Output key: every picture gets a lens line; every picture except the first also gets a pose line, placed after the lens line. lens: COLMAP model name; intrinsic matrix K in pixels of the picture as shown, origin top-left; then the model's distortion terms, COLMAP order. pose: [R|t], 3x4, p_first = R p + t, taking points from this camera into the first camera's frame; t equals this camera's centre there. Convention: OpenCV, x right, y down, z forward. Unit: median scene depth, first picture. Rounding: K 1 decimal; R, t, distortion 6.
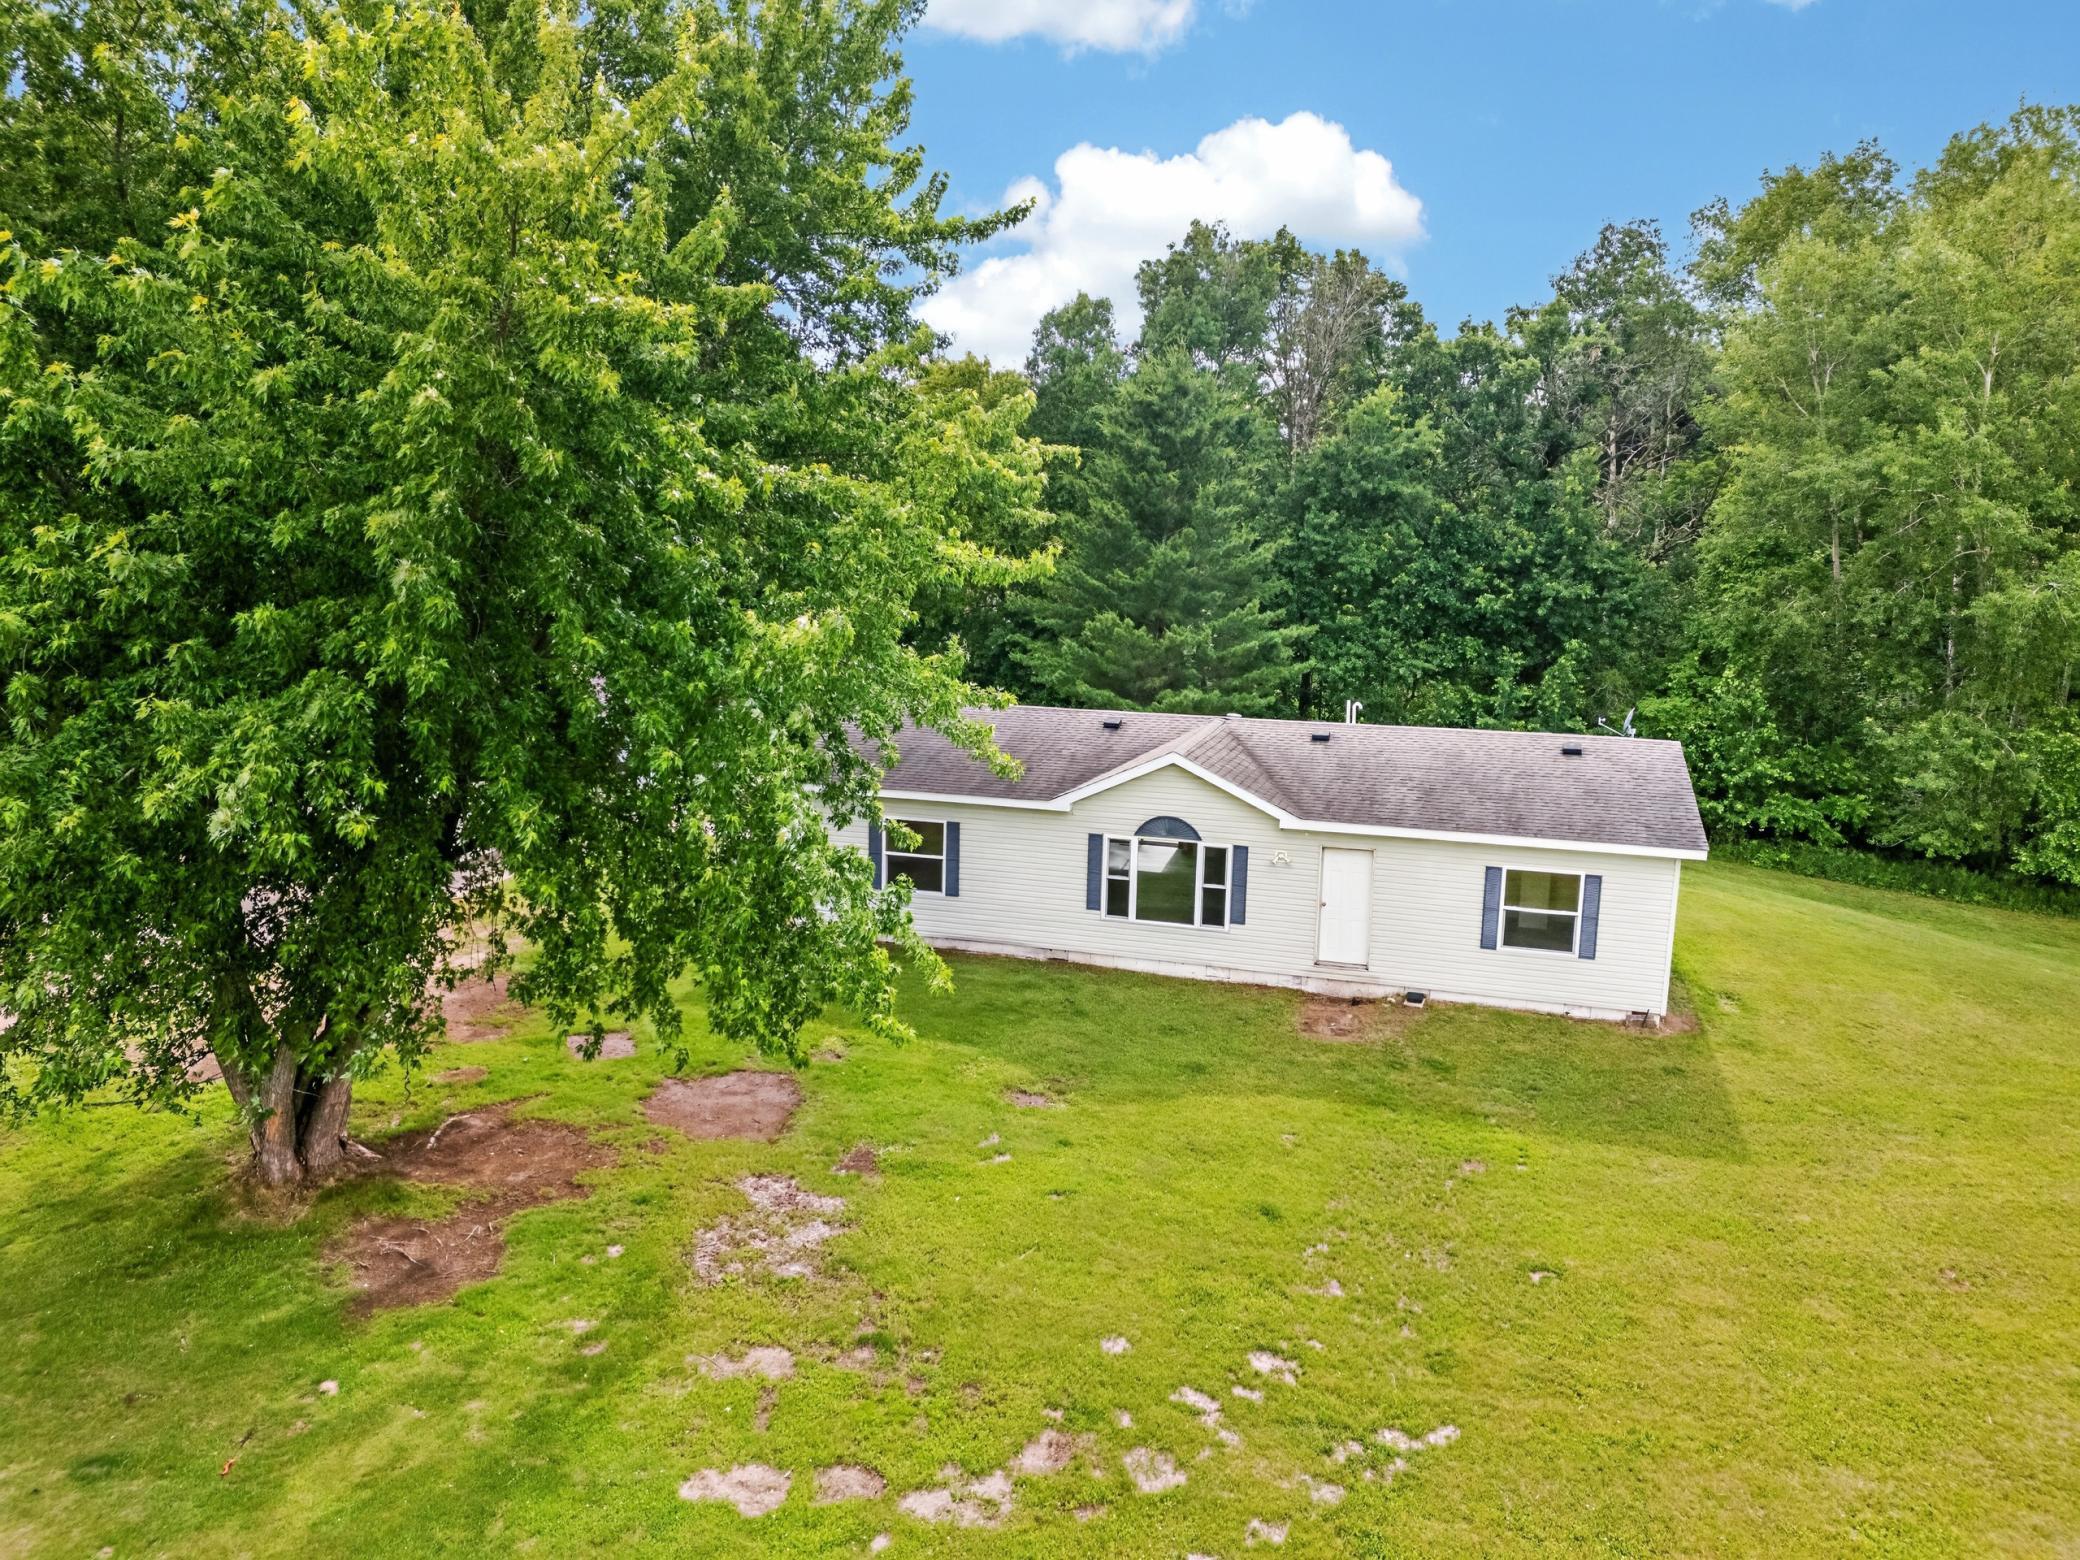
lens RADIAL K [[1518.3, 0, 1040.0], [0, 1518.3, 780.0], [0, 0, 1]] dist [-0.009724, -0.004677]
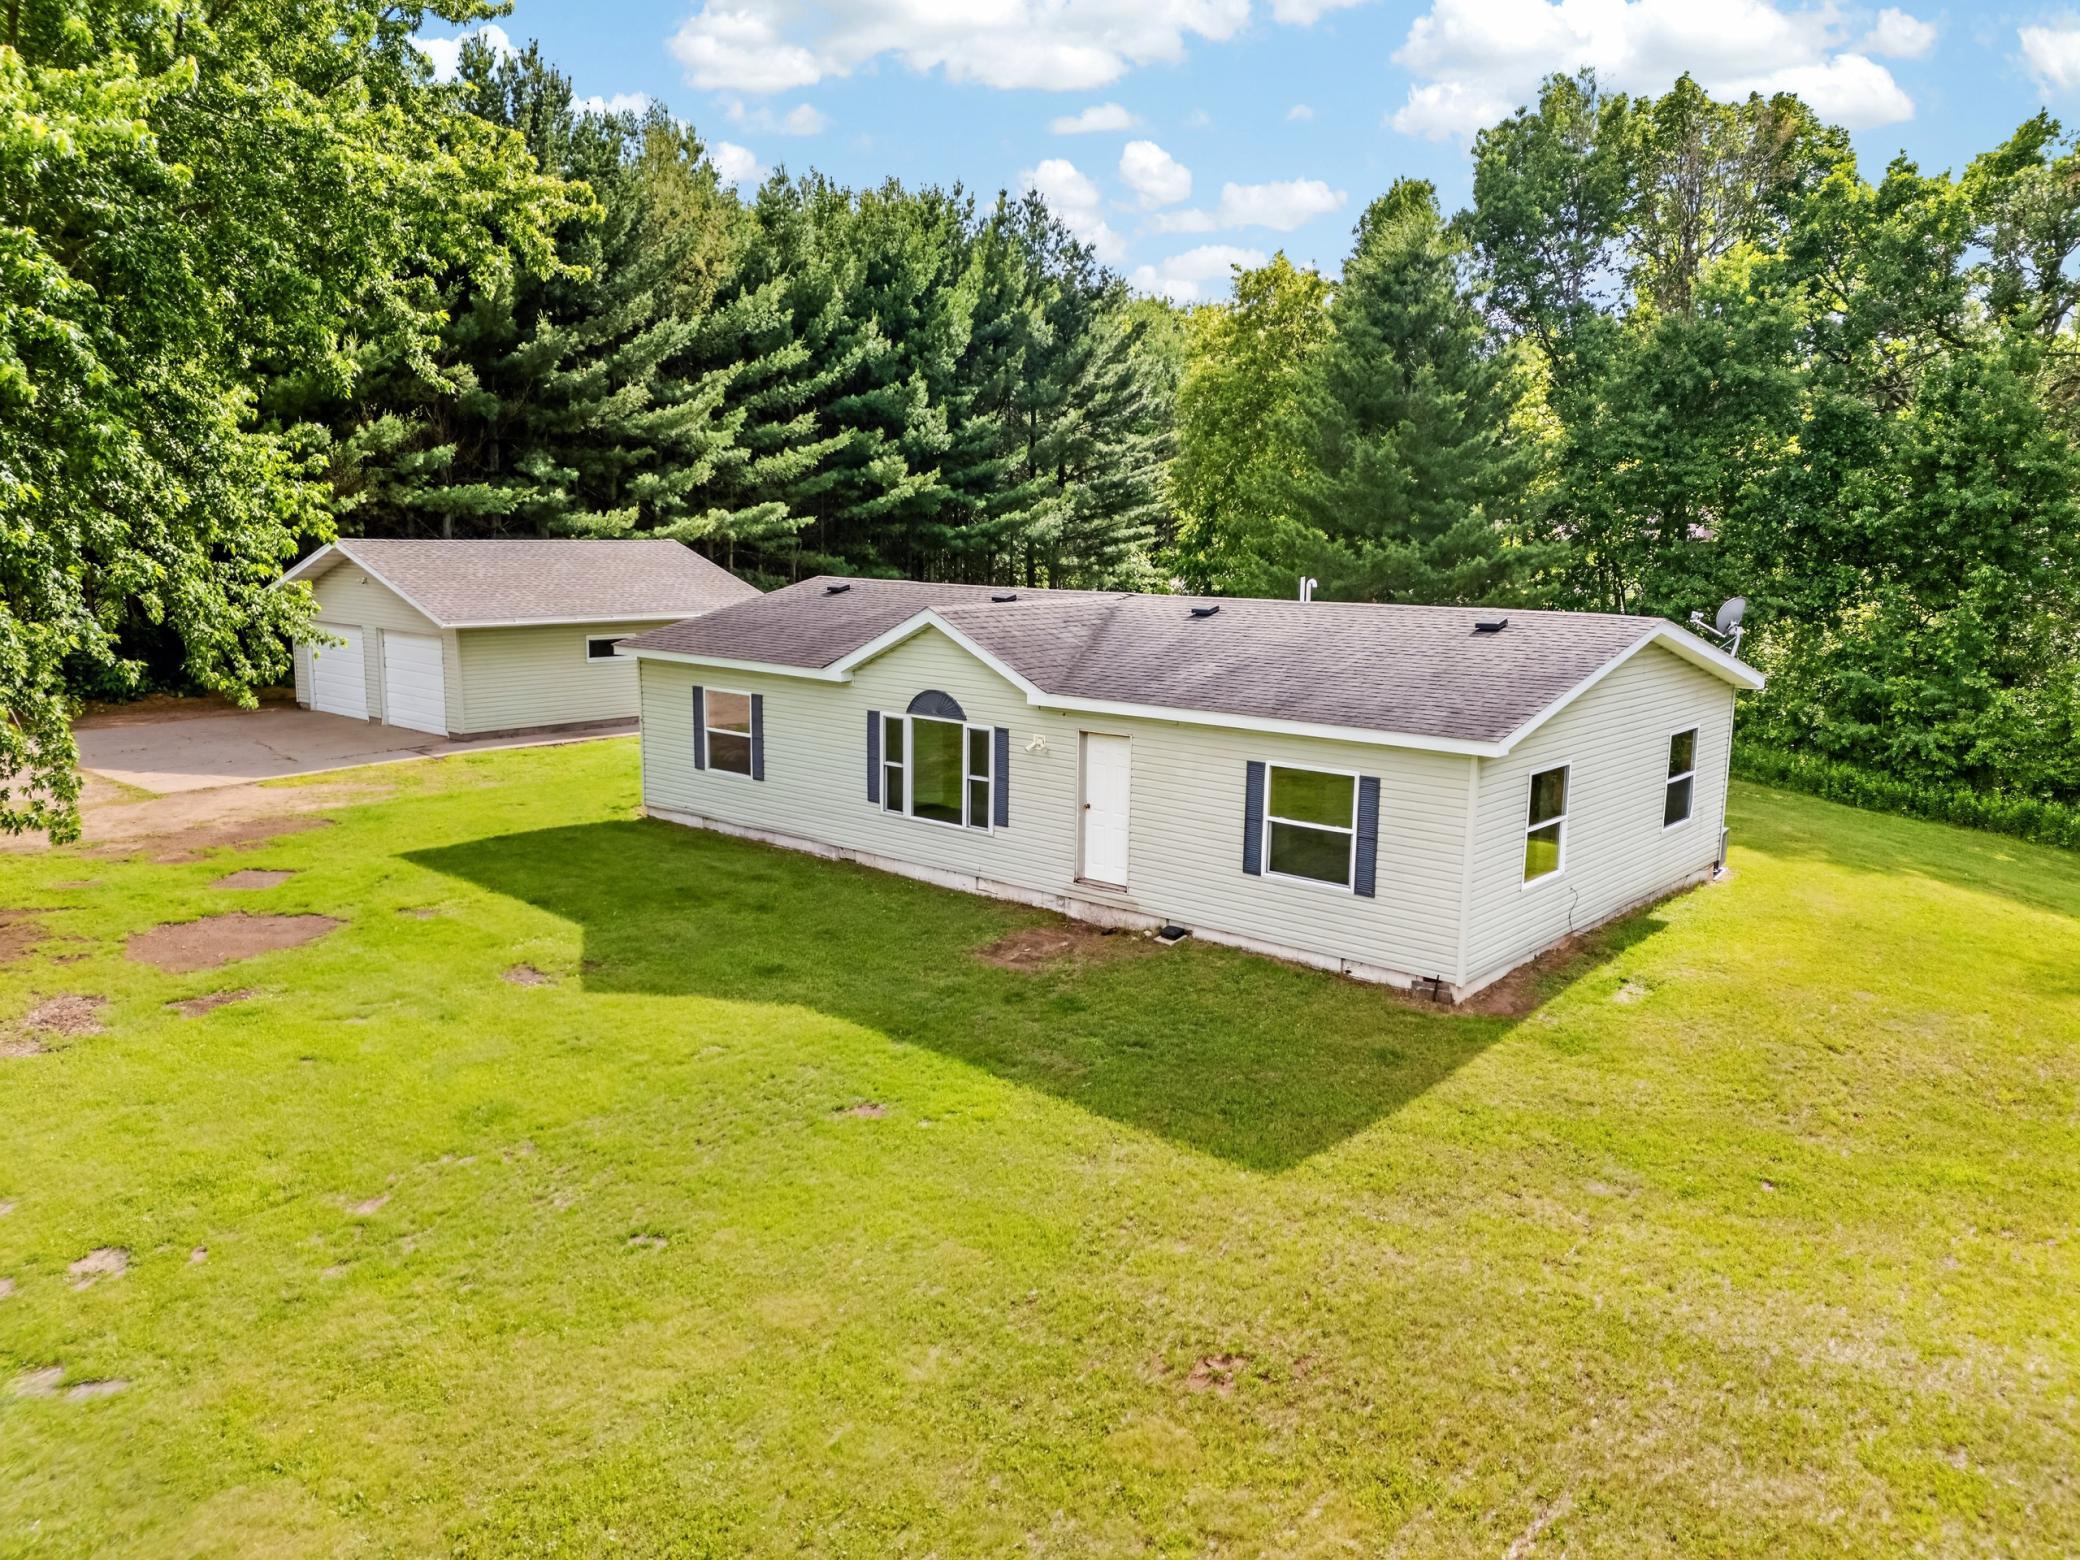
lens RADIAL K [[1536.0, 0, 1045.6], [0, 1536.0, 776.2], [0, 0, 1]] dist [0.077315, -0.079445]
pose [[0.918068, 0.057470, -0.392235, 0.487830], [-0.059663, 0.998197, 0.006606, 0.063695], [0.391908, 0.017337, 0.919841, 0.265166]]
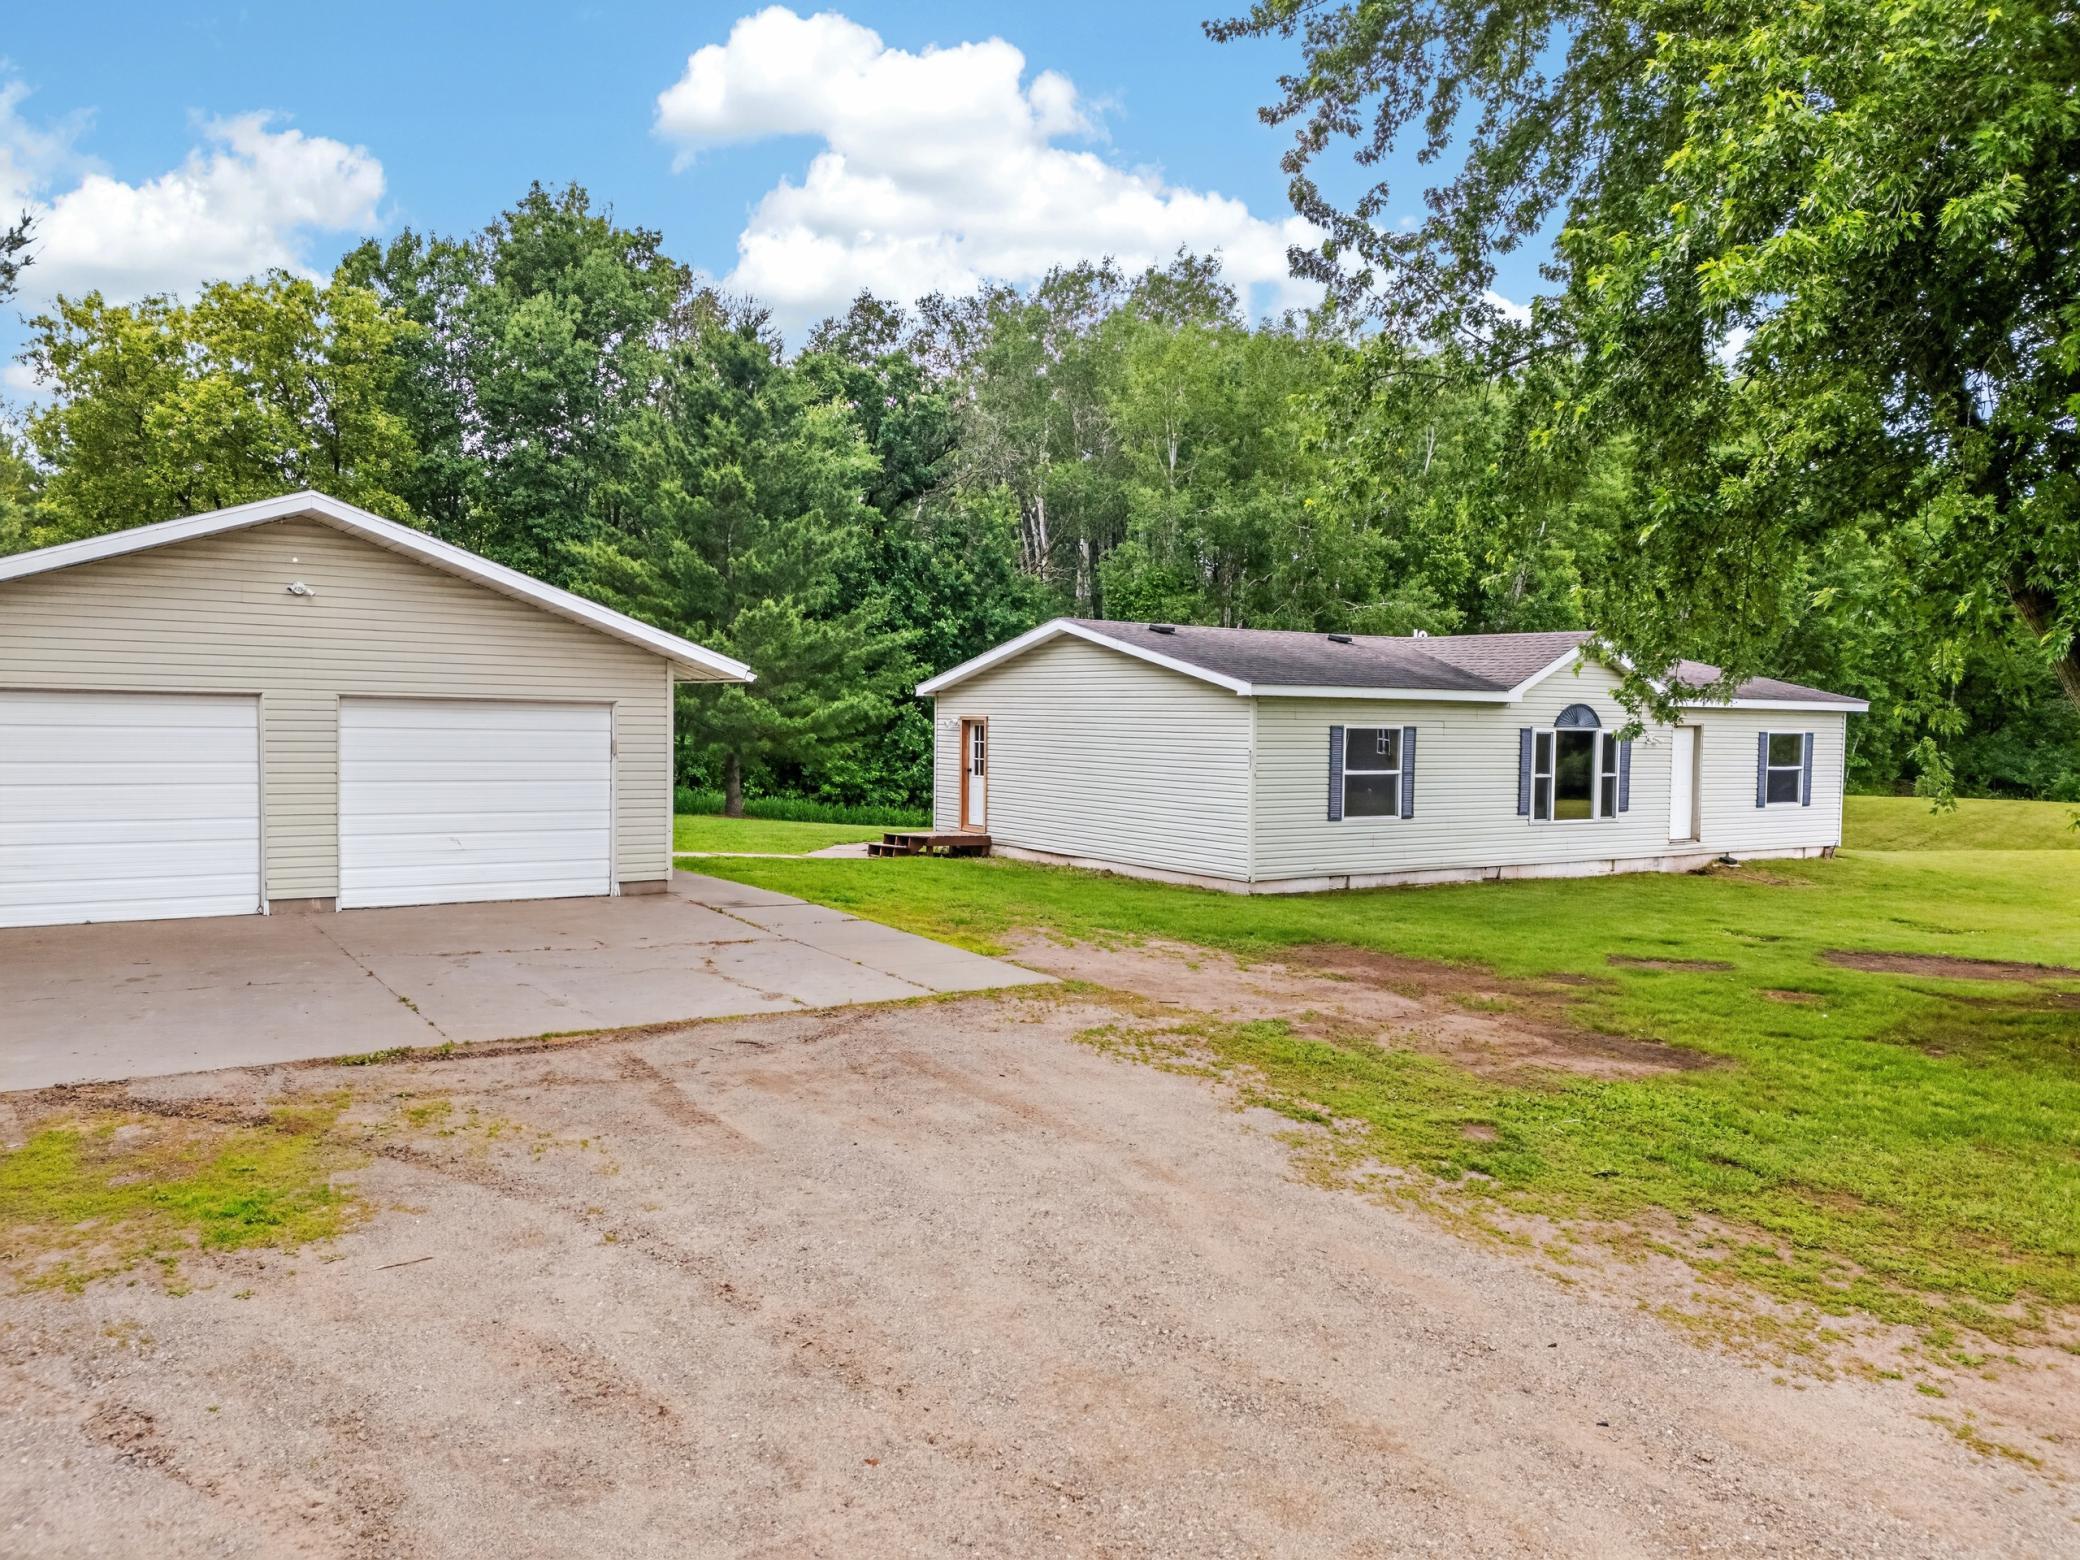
lens RADIAL K [[1536.0, 0, 1045.6], [0, 1536.0, 776.2], [0, 0, 1]] dist [0.077315, -0.079445]
pose [[0.614295, -0.090832, 0.783831, -0.886615], [0.025870, 0.995137, 0.095044, -0.030968], [-0.788653, -0.038107, 0.613657, 0.709070]]
